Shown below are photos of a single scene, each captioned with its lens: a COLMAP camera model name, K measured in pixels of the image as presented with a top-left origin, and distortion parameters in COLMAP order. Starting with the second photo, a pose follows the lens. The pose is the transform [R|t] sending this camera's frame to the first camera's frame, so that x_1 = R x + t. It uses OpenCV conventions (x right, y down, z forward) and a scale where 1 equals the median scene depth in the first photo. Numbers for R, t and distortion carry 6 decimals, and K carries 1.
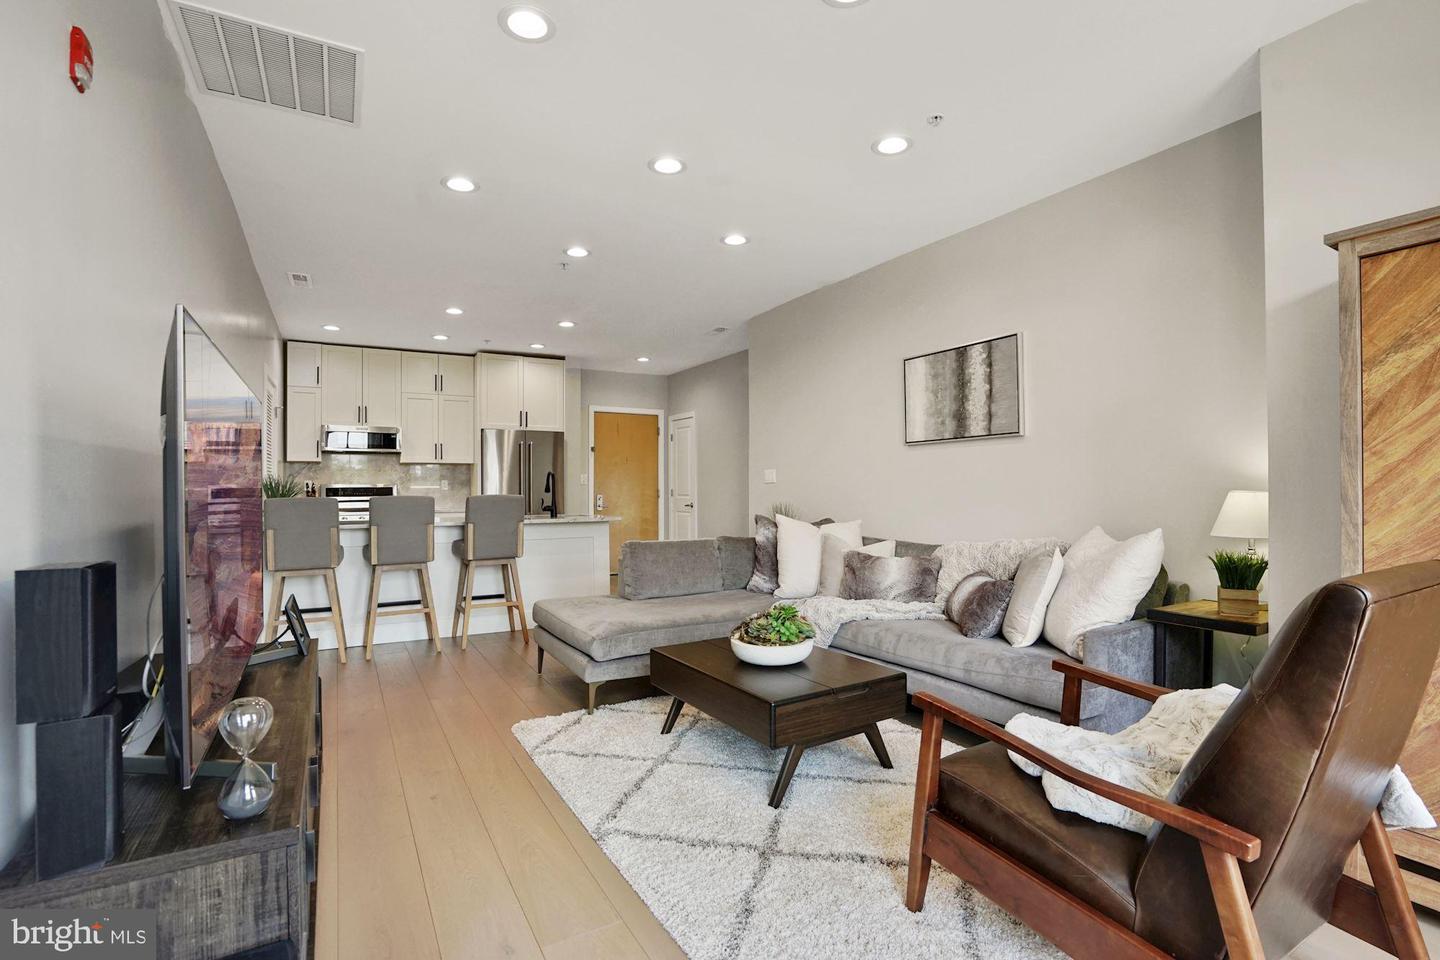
lens RADIAL K [[657.5, 0, 680.4], [0, 657.5, 481.2], [0, 0, 1]] dist [-0.000496, 0.000060]
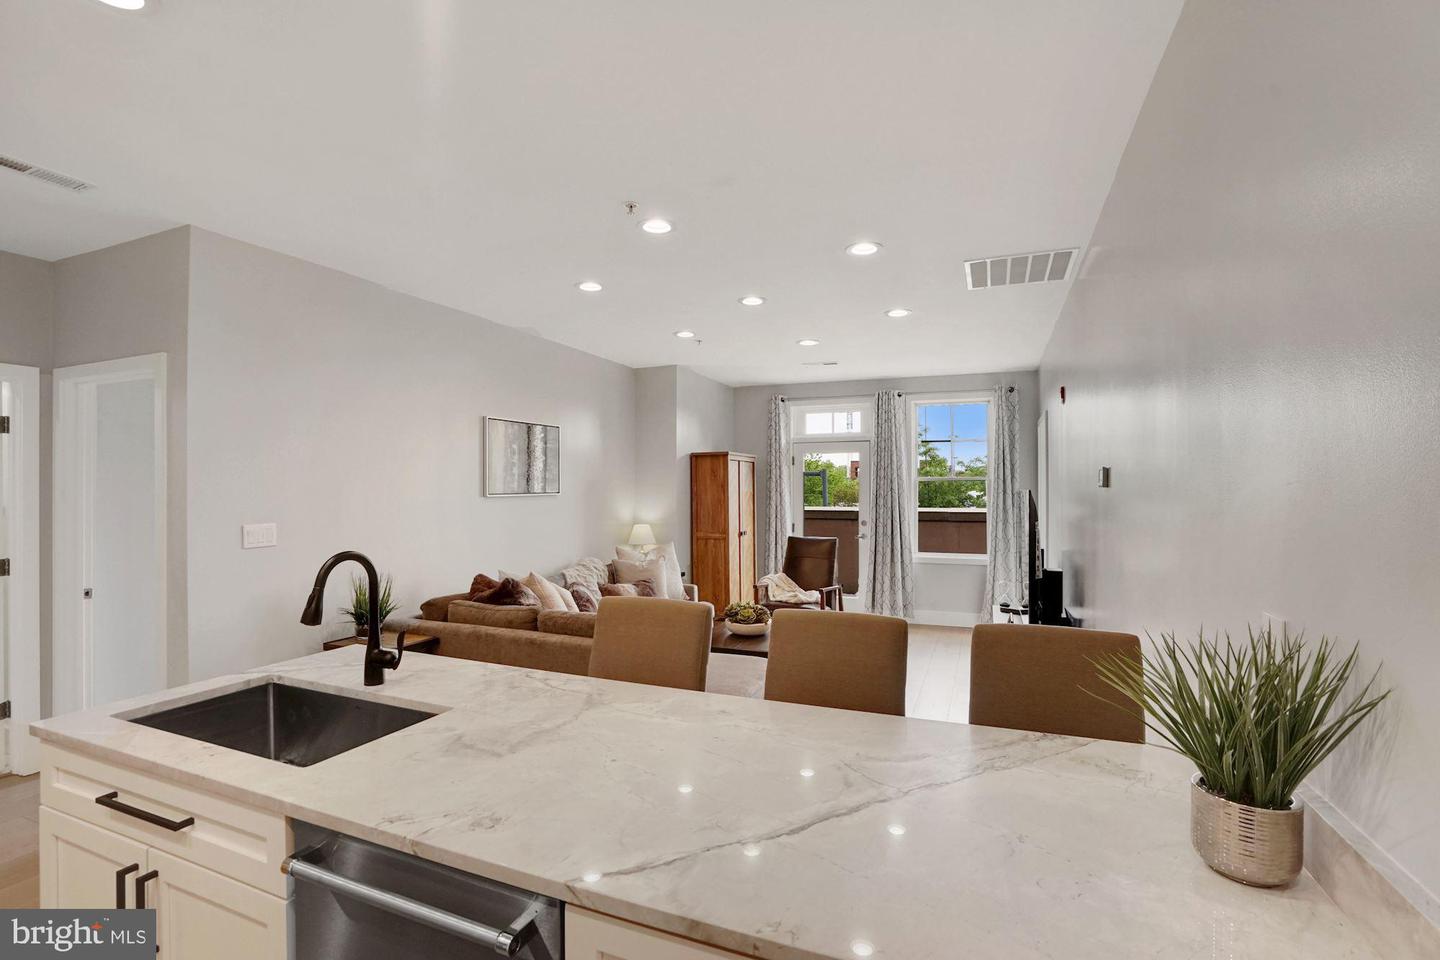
lens RADIAL K [[659.0, 0, 720.0], [0, 659.0, 480.0], [0, 0, 1]] dist [-0.083748, 0.000094]
pose [[-0.639838, 0.018044, 0.768298, -0.825133], [0.001180, 0.999746, -0.022498, -0.063831], [-0.768509, -0.013489, -0.639697, 1.572918]]
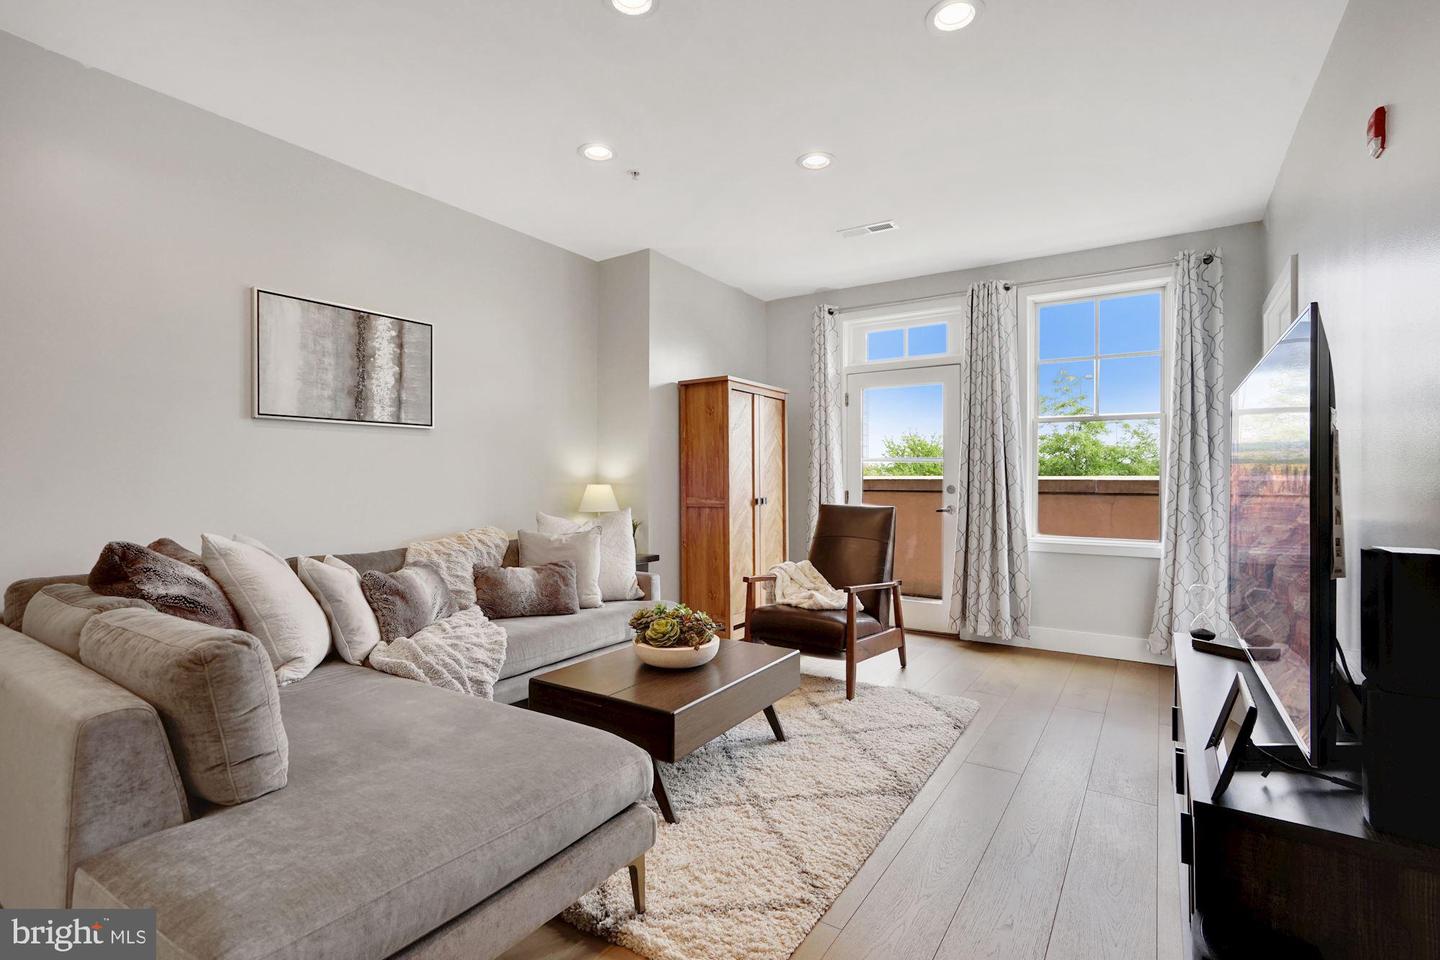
lens RADIAL K [[672.2, 0, 717.8], [0, 672.2, 477.6], [0, 0, 1]] dist [-0.022433, 0.000550]
pose [[-0.477664, 0.009879, 0.878487, -0.536680], [-0.003676, 0.999906, -0.013243, 0.015418], [-0.878535, -0.009555, -0.477582, 1.030055]]
